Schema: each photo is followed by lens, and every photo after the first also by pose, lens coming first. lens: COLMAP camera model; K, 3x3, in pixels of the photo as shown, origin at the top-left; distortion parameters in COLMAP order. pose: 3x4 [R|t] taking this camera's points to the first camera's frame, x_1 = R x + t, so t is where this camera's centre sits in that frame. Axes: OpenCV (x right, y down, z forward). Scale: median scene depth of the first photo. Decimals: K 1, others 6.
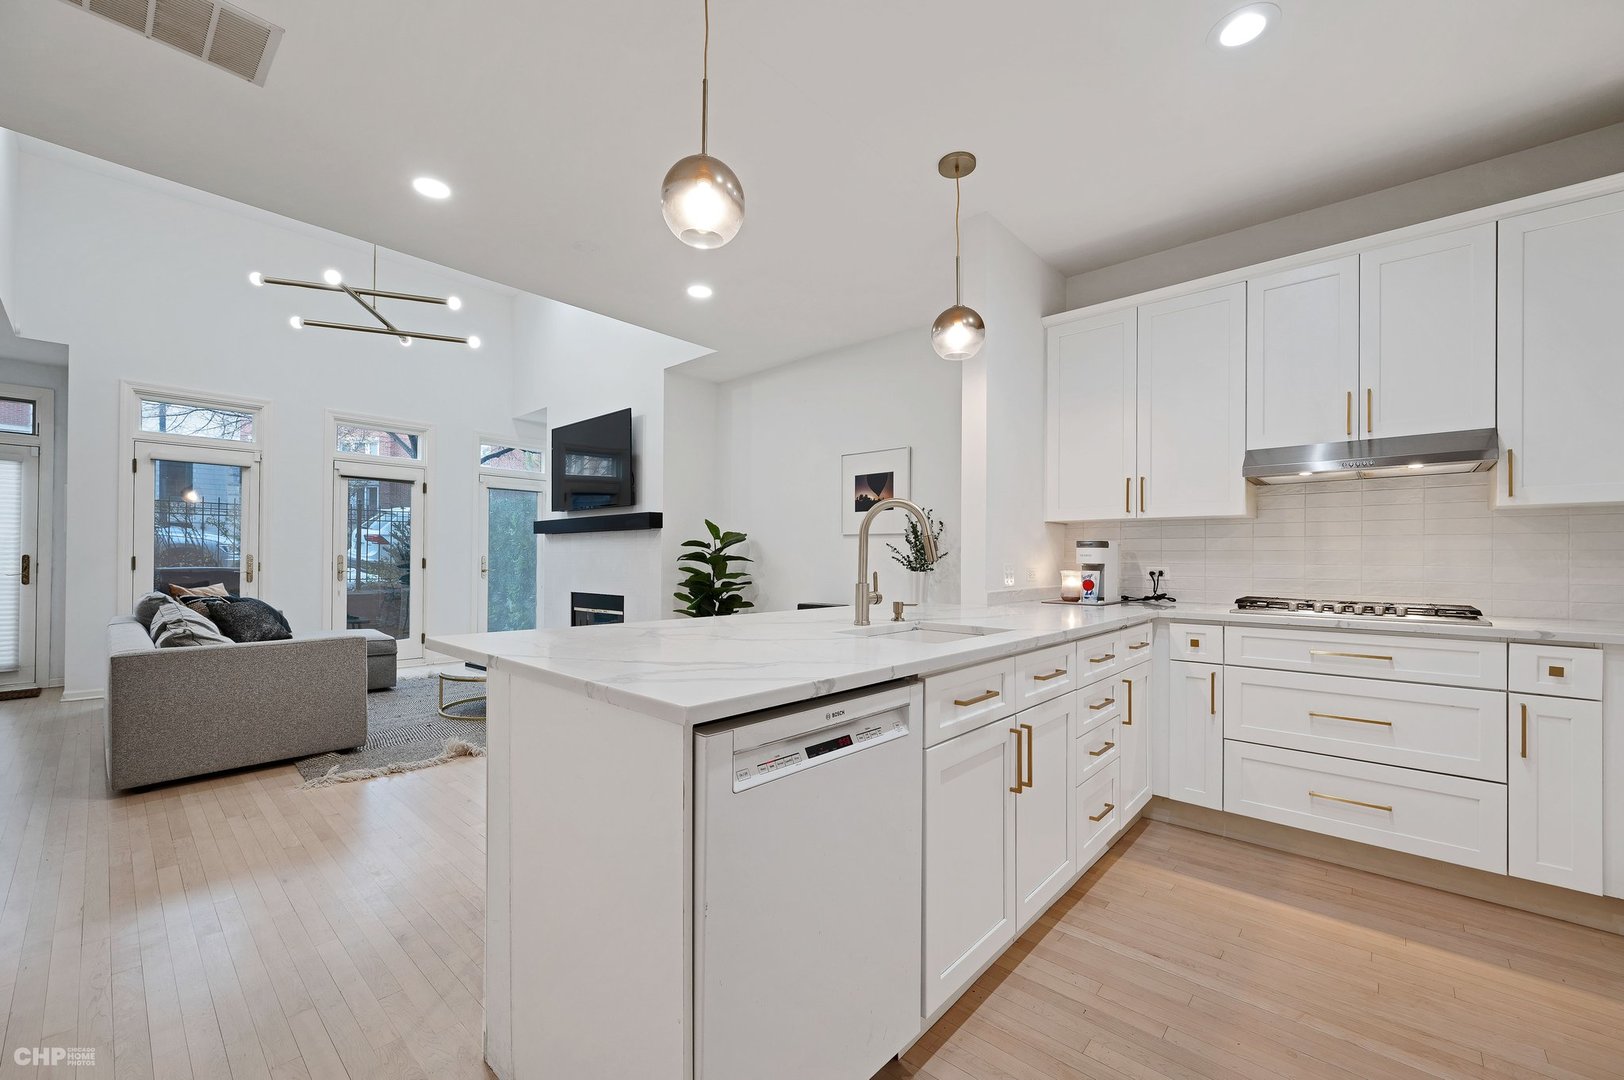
lens RADIAL K [[650.3, 0, 807.3], [0, 650.3, 557.2], [0, 0, 1]] dist [-0.000496, 0.000255]
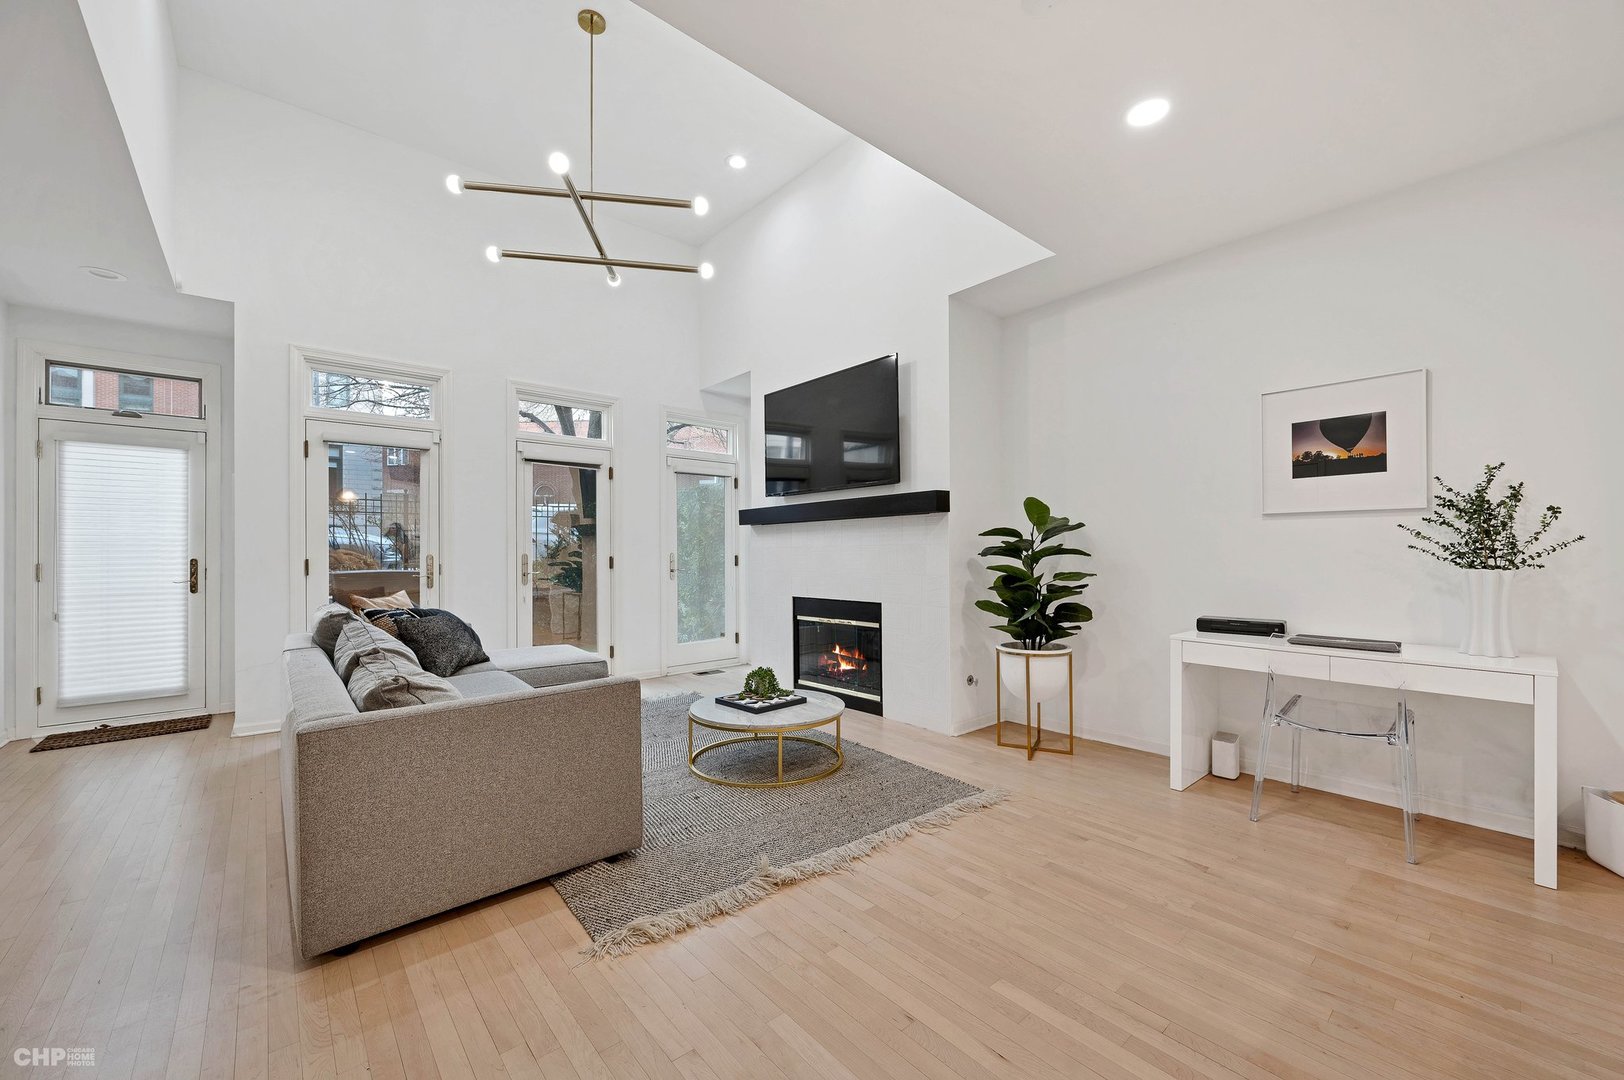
lens RADIAL K [[628.3, 0, 801.3], [0, 628.3, 550.8], [0, 0, 1]] dist [-0.003462, -0.000227]
pose [[0.992744, -0.013788, -0.119458, -0.315891], [0.013817, 0.999904, -0.000587, -0.002737], [0.119455, -0.001068, 0.992839, 0.283451]]
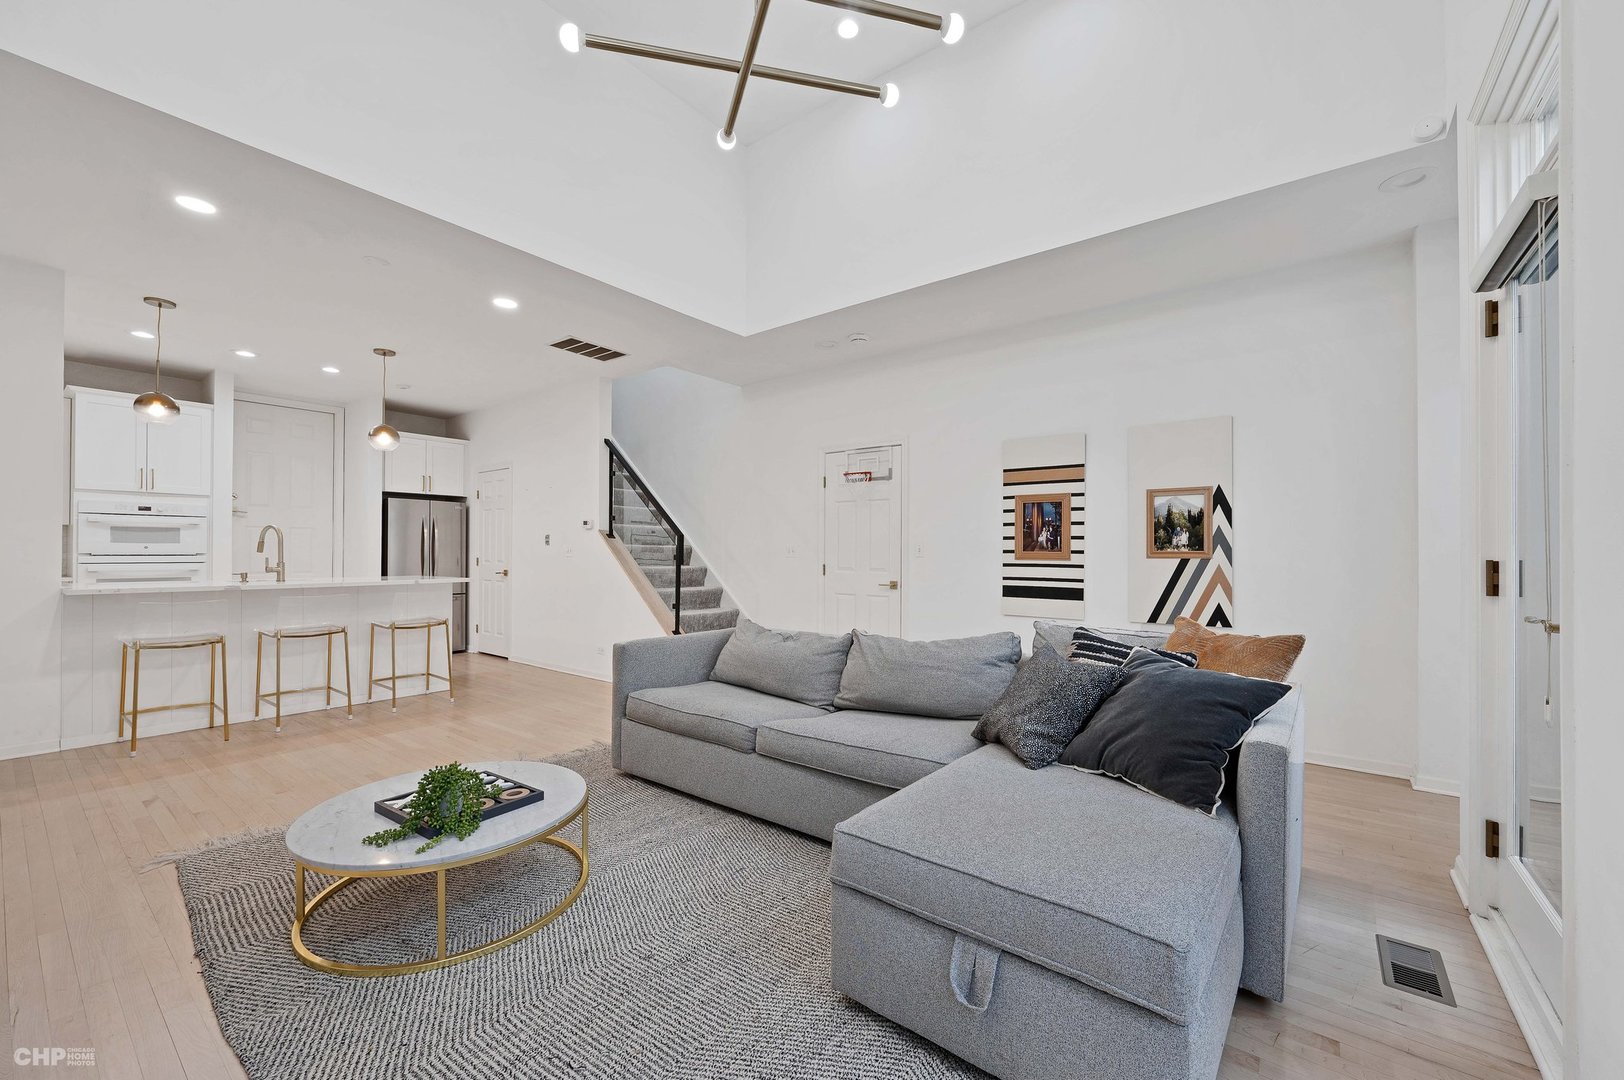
lens RADIAL K [[640.3, 0, 806.3], [0, 640.3, 551.1], [0, 0, 1]] dist [-0.001790, -0.000016]
pose [[-0.996820, -0.010952, -0.078925, -0.623721], [-0.010427, 0.999921, -0.007062, 0.000156], [0.078996, -0.006216, -0.996856, 1.360981]]
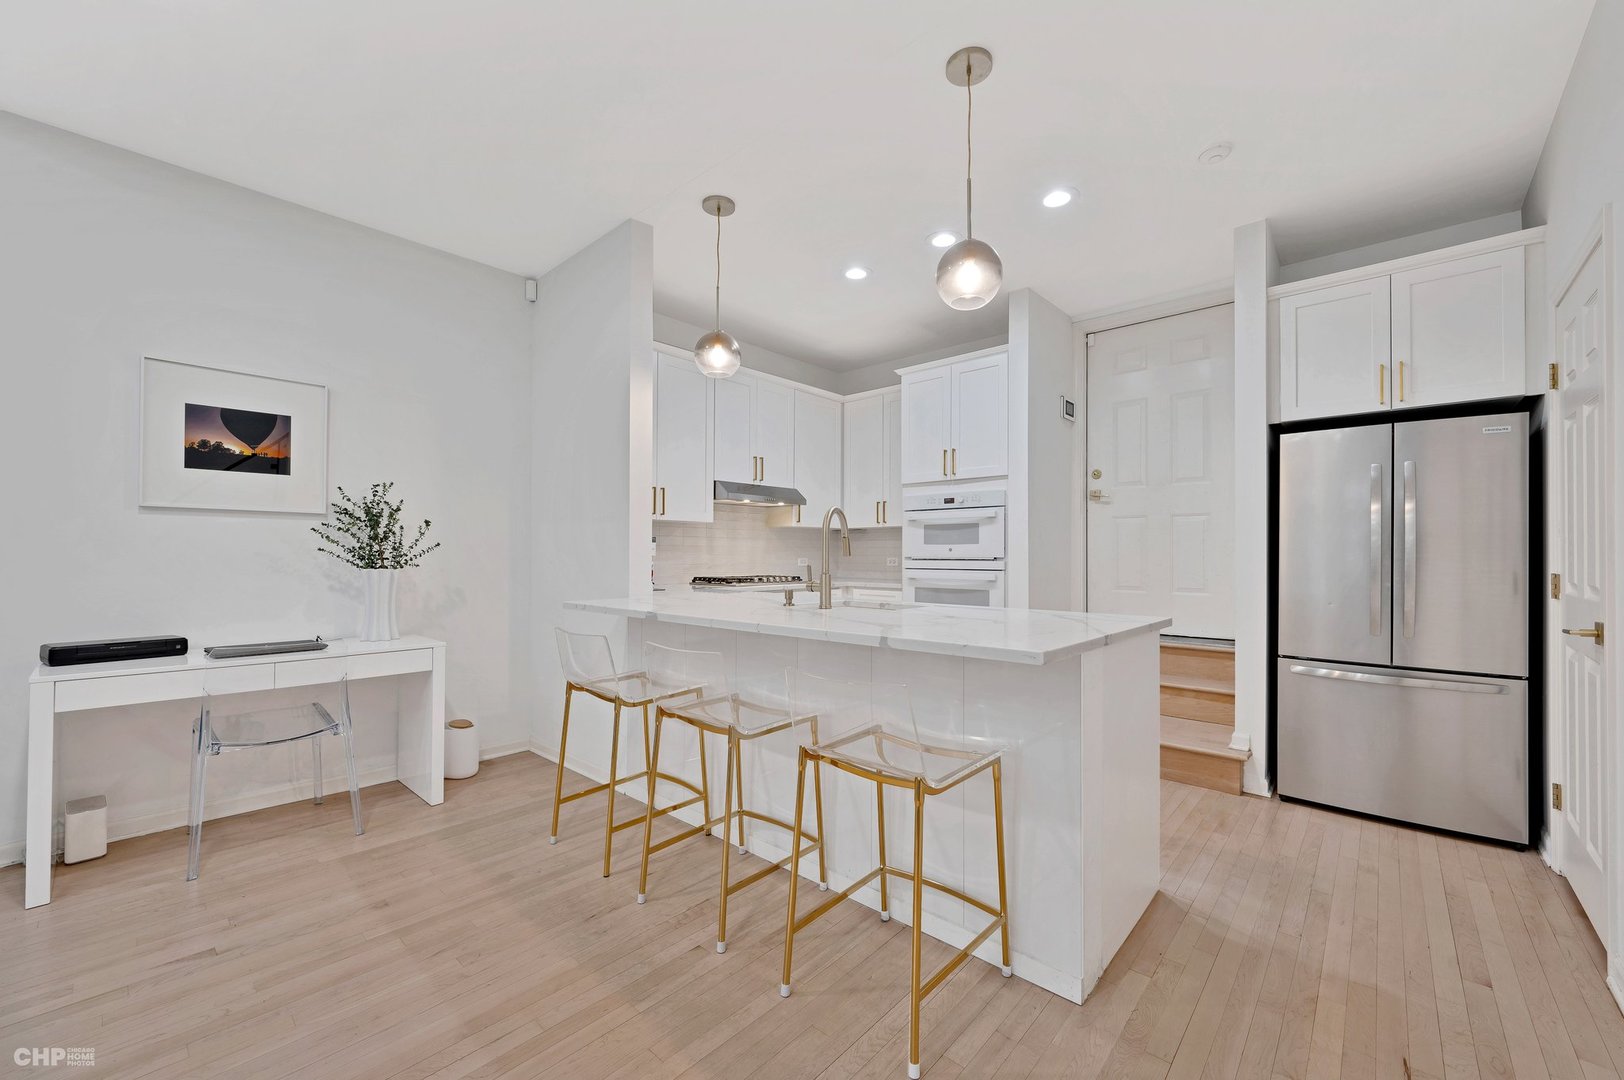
lens RADIAL K [[651.3, 0, 817.9], [0, 651.3, 550.3], [0, 0, 1]] dist [0.000244, 0.000049]
pose [[-0.023491, -0.002006, 0.999722, -0.459925], [-0.005805, 0.999981, 0.001870, -0.002256], [-0.999707, -0.005759, -0.023502, 0.425655]]
